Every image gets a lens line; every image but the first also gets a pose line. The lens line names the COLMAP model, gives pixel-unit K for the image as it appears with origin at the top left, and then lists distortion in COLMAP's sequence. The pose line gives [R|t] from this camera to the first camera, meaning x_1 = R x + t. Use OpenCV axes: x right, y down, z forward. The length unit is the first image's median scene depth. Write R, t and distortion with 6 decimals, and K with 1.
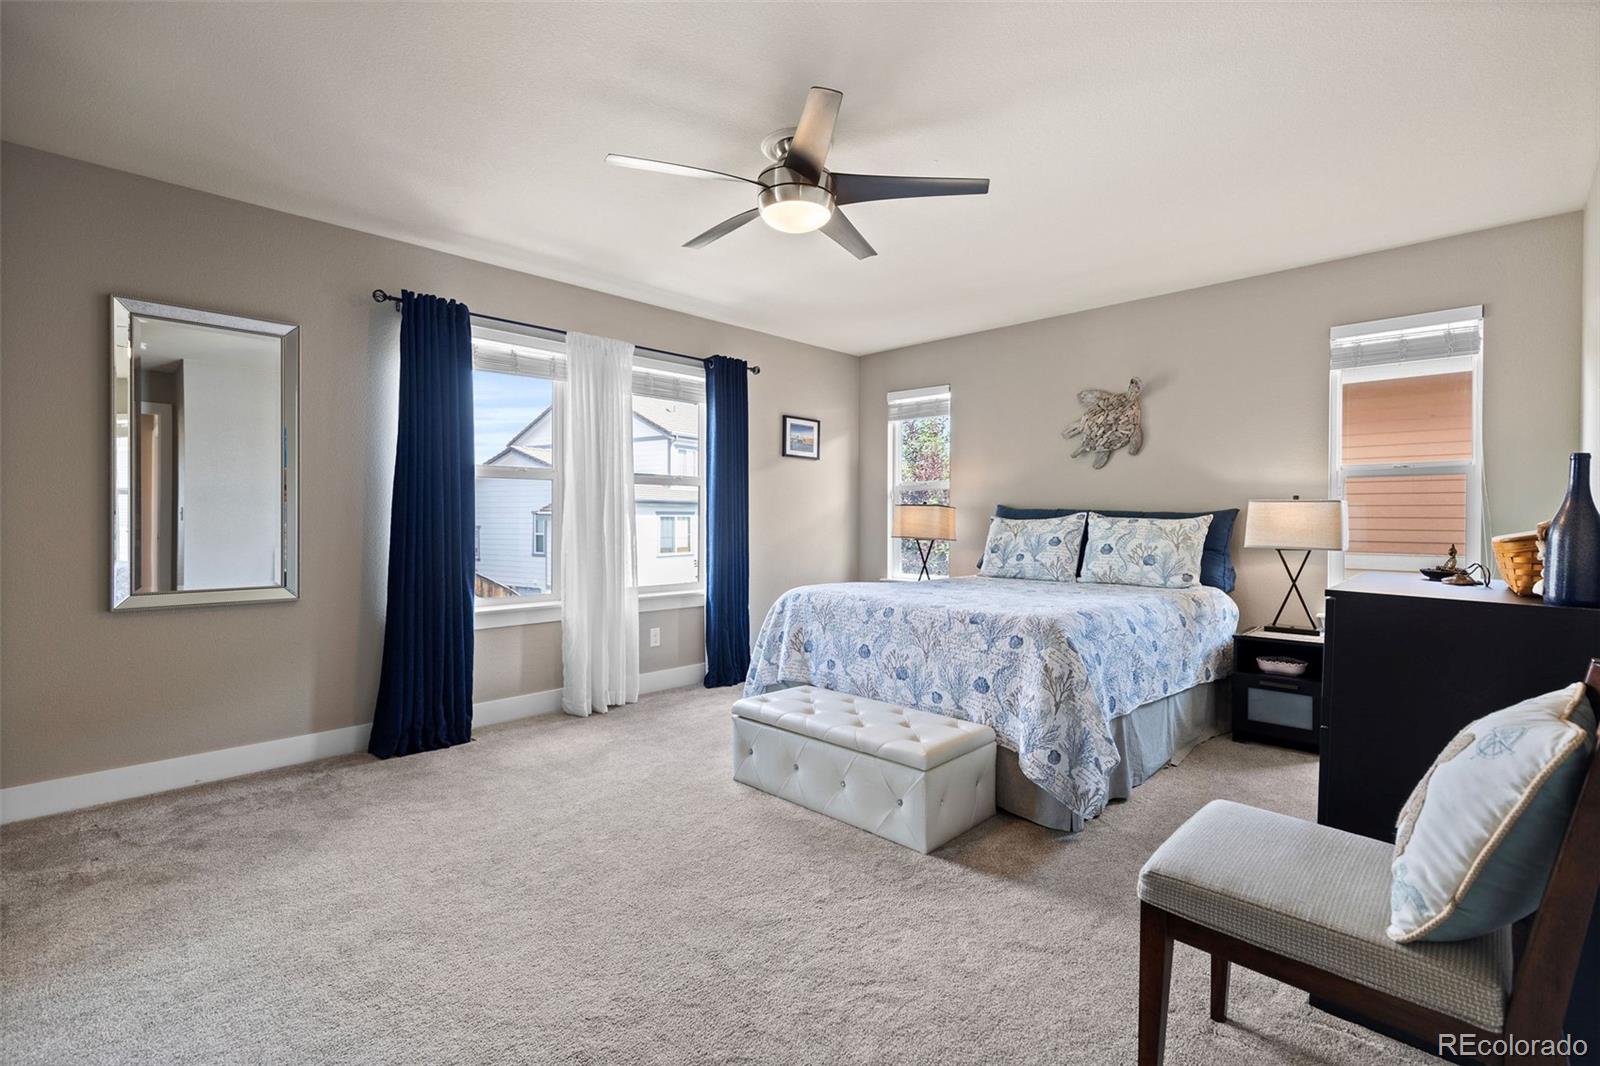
lens RADIAL K [[721.4, 0, 801.0], [0, 721.4, 517.8], [0, 0, 1]] dist [0.004504, 0.000095]
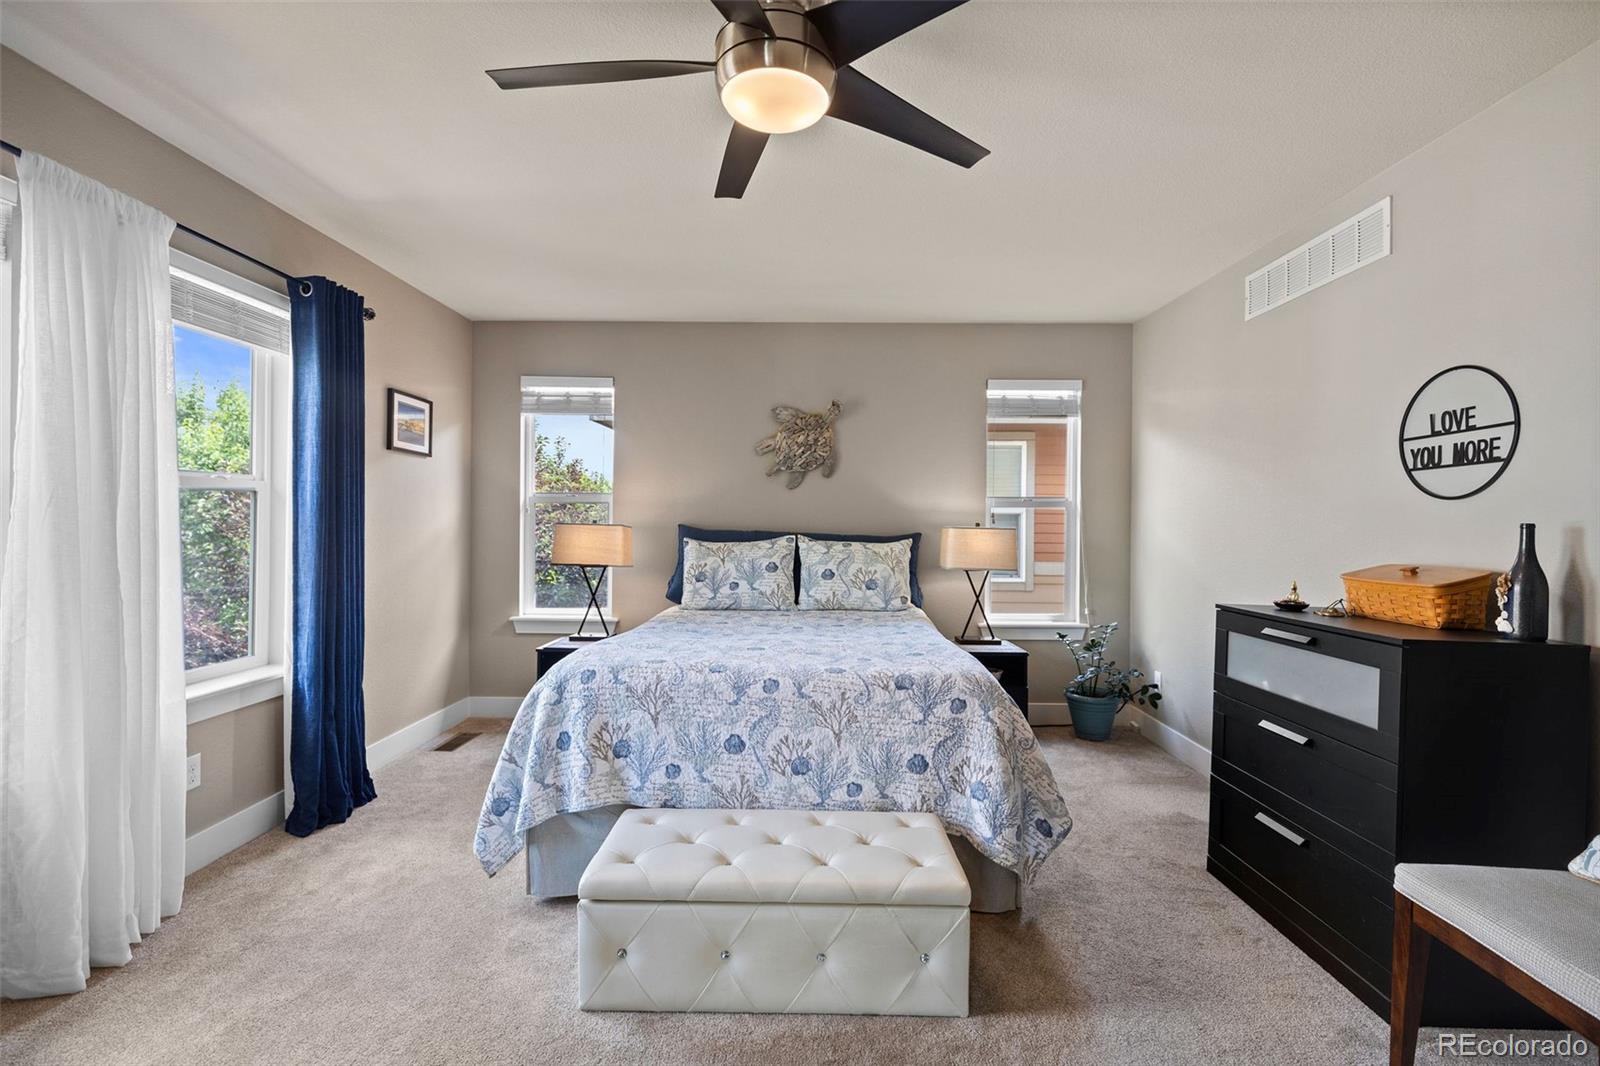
lens RADIAL K [[721.4, 0, 801.0], [0, 721.4, 517.8], [0, 0, 1]] dist [0.004504, 0.000095]
pose [[0.725828, 0.008091, 0.687829, -0.295267], [-0.007594, 0.999964, -0.003749, -0.031432], [-0.687834, -0.002502, 0.725863, 0.354166]]
